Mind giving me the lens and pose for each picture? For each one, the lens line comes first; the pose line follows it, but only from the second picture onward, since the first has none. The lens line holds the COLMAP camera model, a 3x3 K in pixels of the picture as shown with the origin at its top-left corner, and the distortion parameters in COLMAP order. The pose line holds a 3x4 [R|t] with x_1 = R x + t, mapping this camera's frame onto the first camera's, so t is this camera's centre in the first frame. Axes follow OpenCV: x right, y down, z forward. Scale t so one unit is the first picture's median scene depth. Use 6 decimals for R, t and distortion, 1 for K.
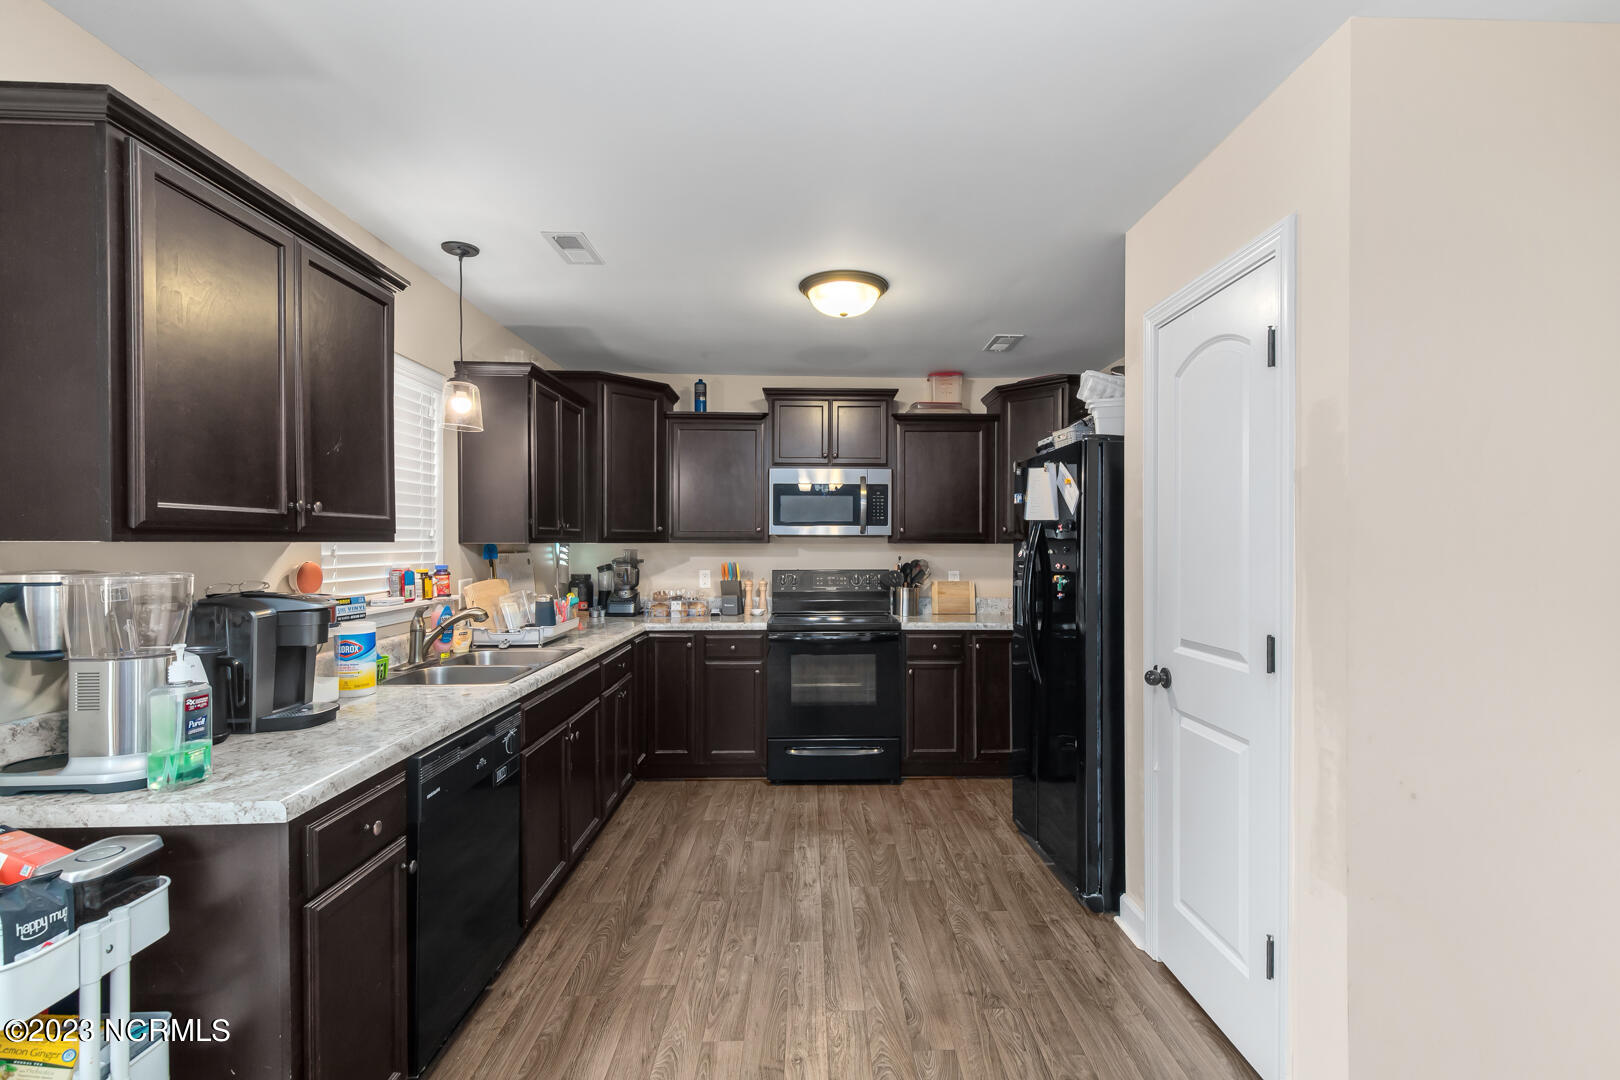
lens RADIAL K [[750.6, 0, 835.9], [0, 750.6, 546.6], [0, 0, 1]] dist [0.001964, -0.000107]
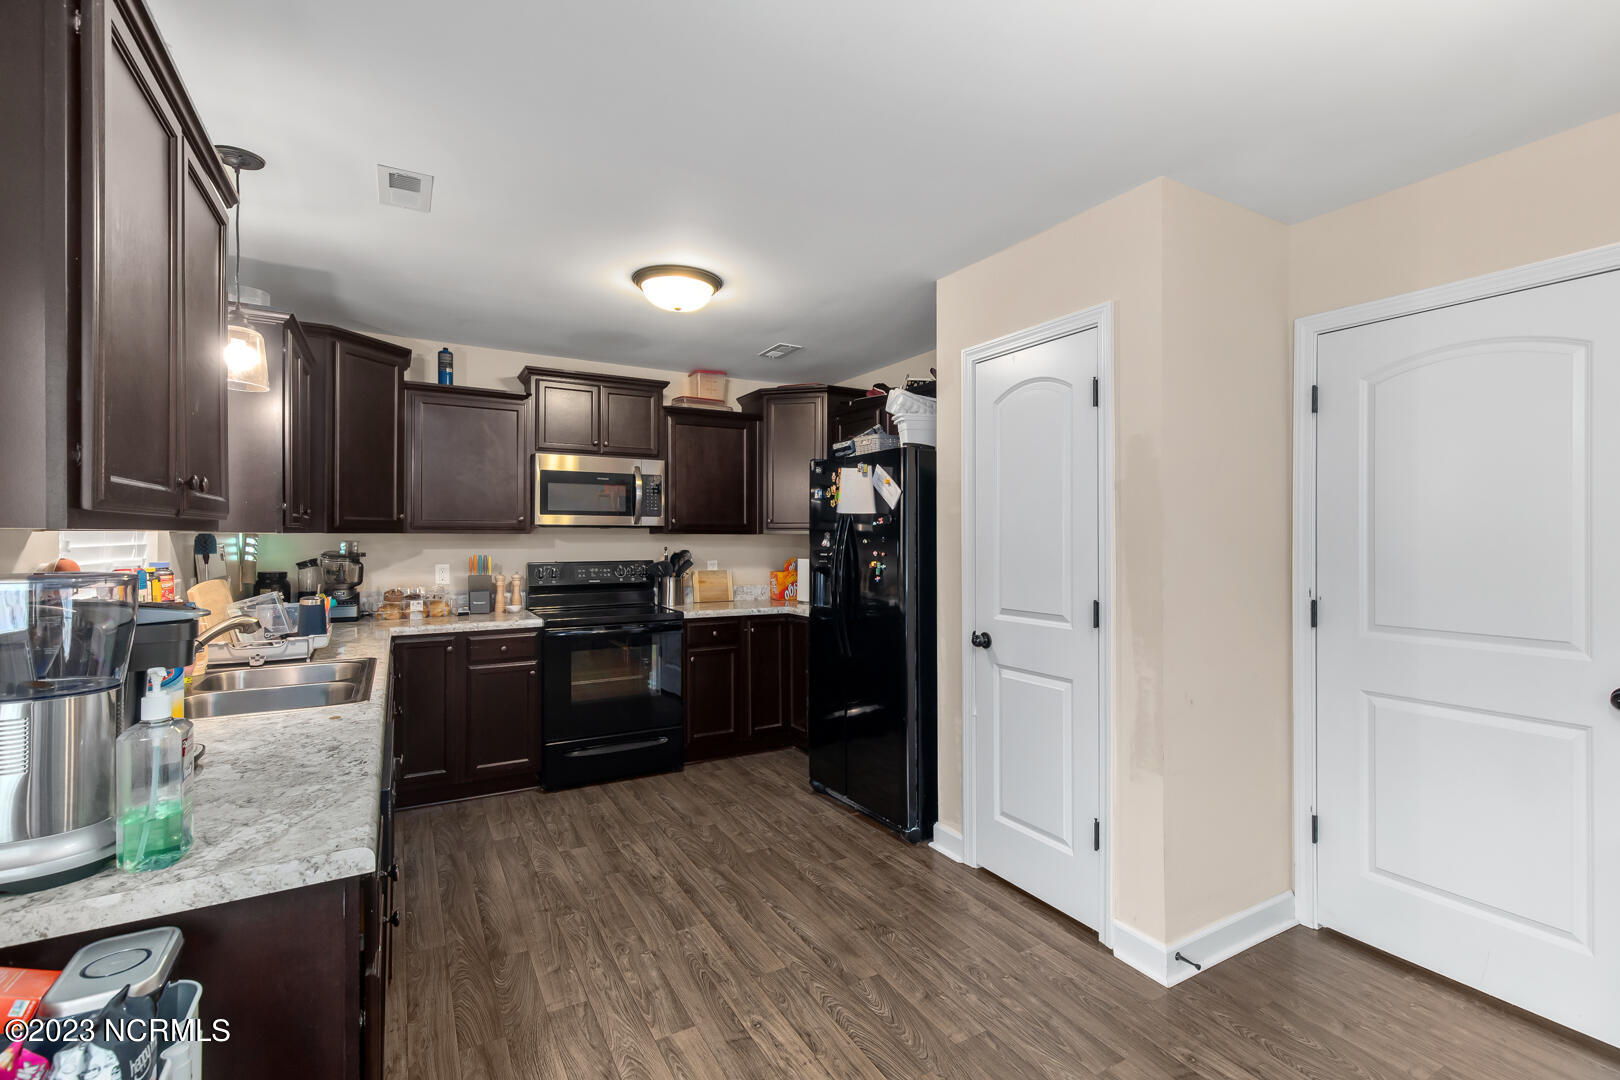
lens RADIAL K [[740.7, 0, 843.7], [0, 740.7, 531.6], [0, 0, 1]] dist [0.003707, -0.000405]
pose [[0.875601, 0.003176, 0.483025, -0.272448], [0.001027, 0.999964, -0.008436, 0.001591], [-0.483034, 0.007883, 0.875566, 0.016590]]
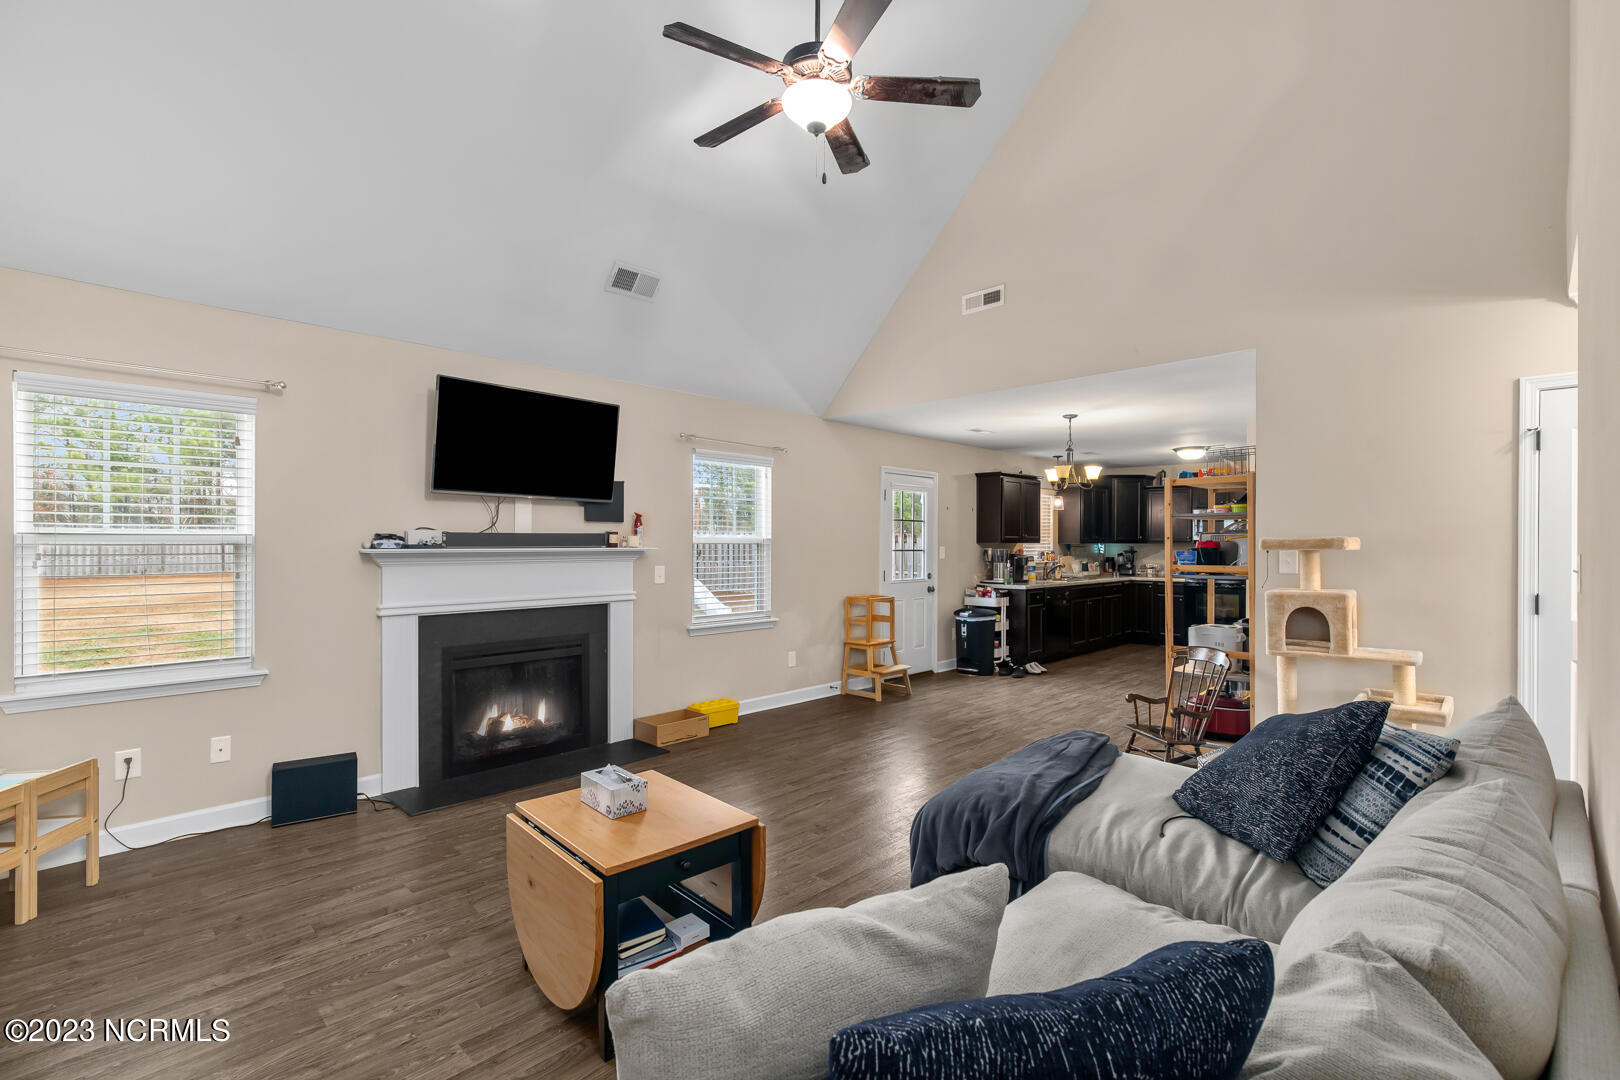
lens RADIAL K [[689.2, 0, 810.0], [0, 689.2, 540.0], [0, 0, 1]] dist [-0.000400, -0.000069]
pose [[0.667668, 0.001158, -0.744458, 0.920903], [-0.007334, 0.999960, -0.005023, 0.002148], [0.744423, 0.008813, 0.667650, -1.641440]]
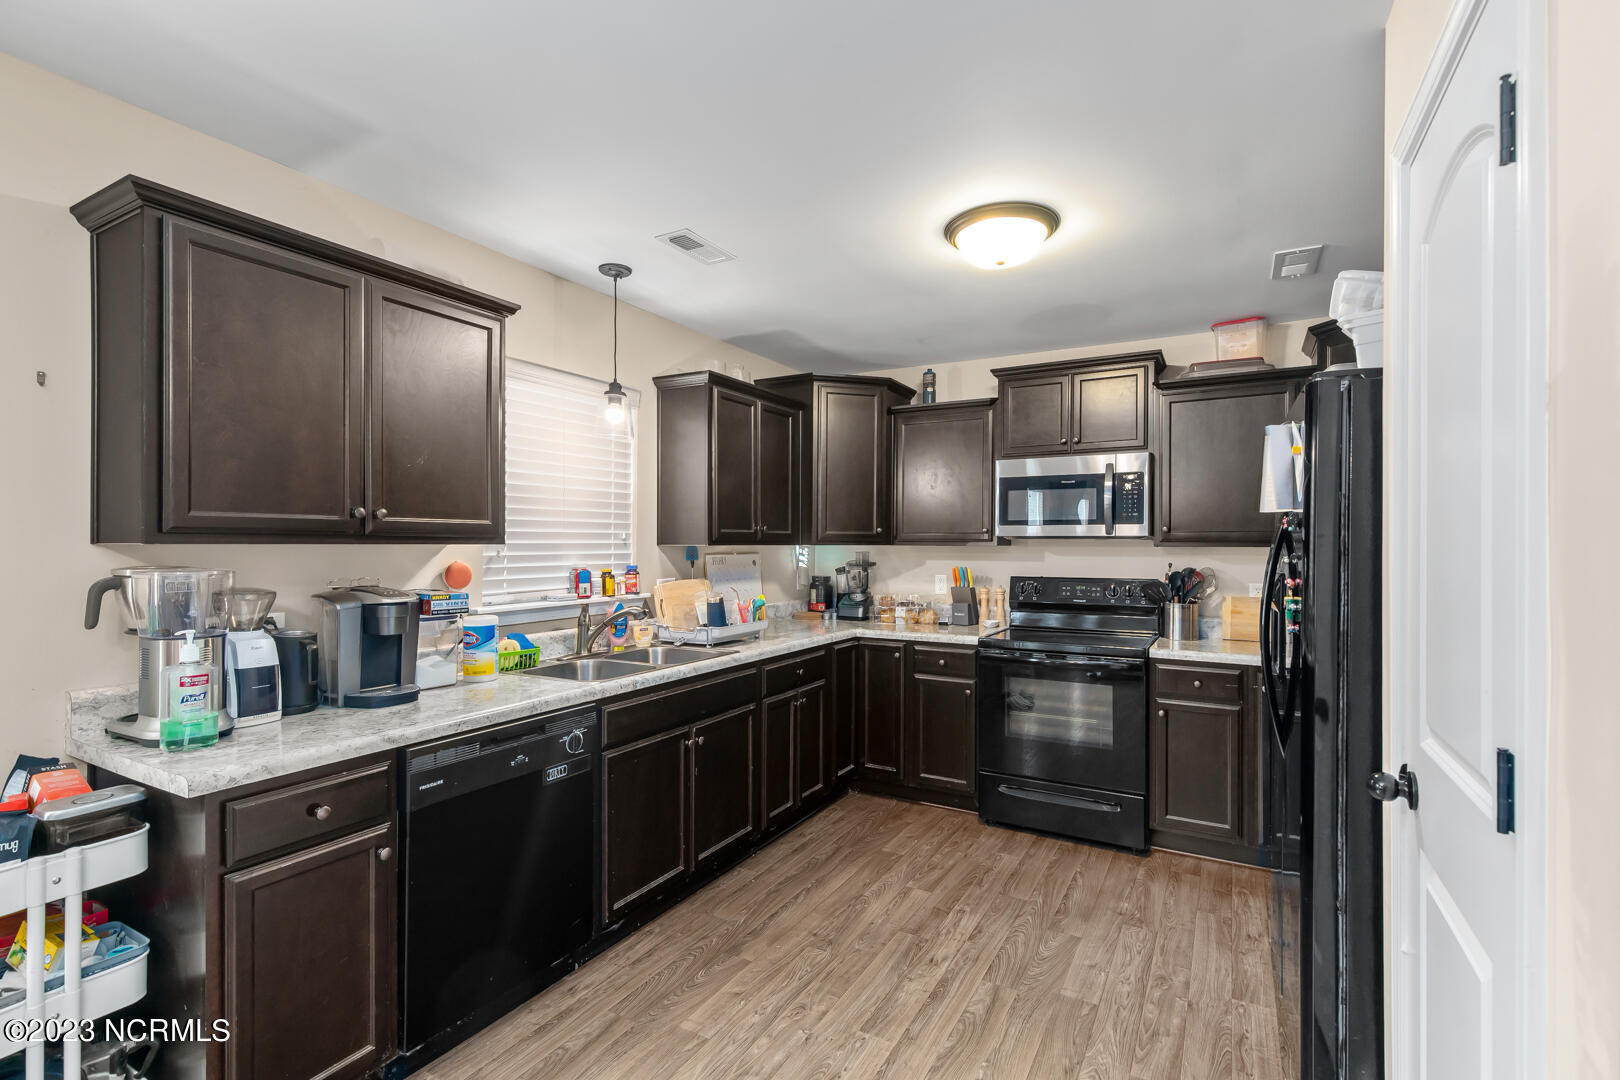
lens RADIAL K [[733.0, 0, 822.7], [0, 733.0, 544.6], [0, 0, 1]] dist [0.002286, 0.000139]
pose [[0.854340, 0.001567, -0.519712, 0.253203], [-0.004459, 0.999981, -0.004315, -0.001915], [0.519695, 0.006004, 0.854331, 0.227263]]
